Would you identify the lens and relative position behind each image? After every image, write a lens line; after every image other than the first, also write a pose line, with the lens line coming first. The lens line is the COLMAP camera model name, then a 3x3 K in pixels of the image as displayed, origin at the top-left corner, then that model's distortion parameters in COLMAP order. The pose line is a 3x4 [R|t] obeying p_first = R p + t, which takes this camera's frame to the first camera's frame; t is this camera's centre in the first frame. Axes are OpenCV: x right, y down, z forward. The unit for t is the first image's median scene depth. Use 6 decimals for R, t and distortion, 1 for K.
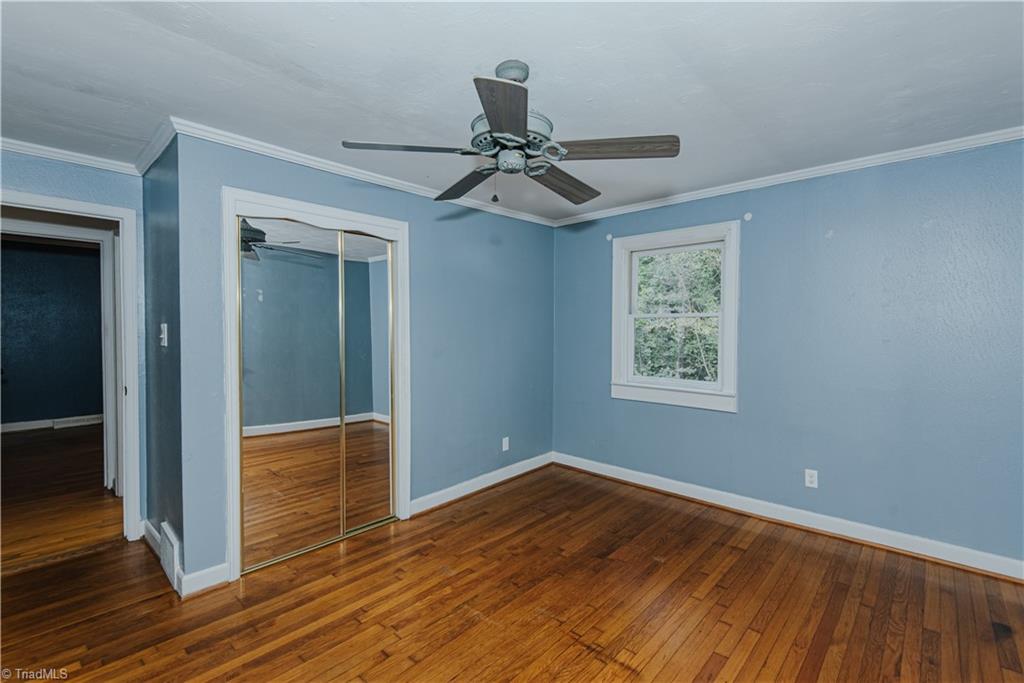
lens RADIAL K [[468.0, 0, 516.7], [0, 468.0, 335.9], [0, 0, 1]] dist [0.044403, -0.025687]
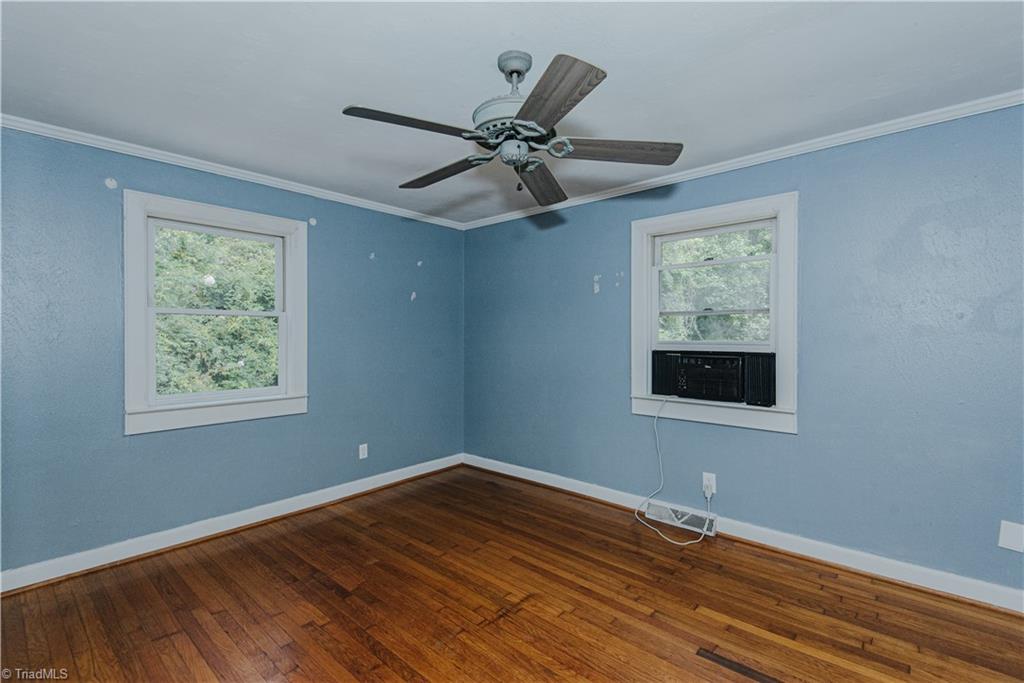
lens RADIAL K [[460.0, 0, 512.0], [0, 460.0, 341.5], [0, 0, 1]] dist [-0.000217, -0.000069]
pose [[-0.017990, -0.010975, 0.999778, -0.638990], [0.025286, 0.999615, 0.011428, 0.013838], [-0.999518, 0.025486, -0.017706, 0.704049]]
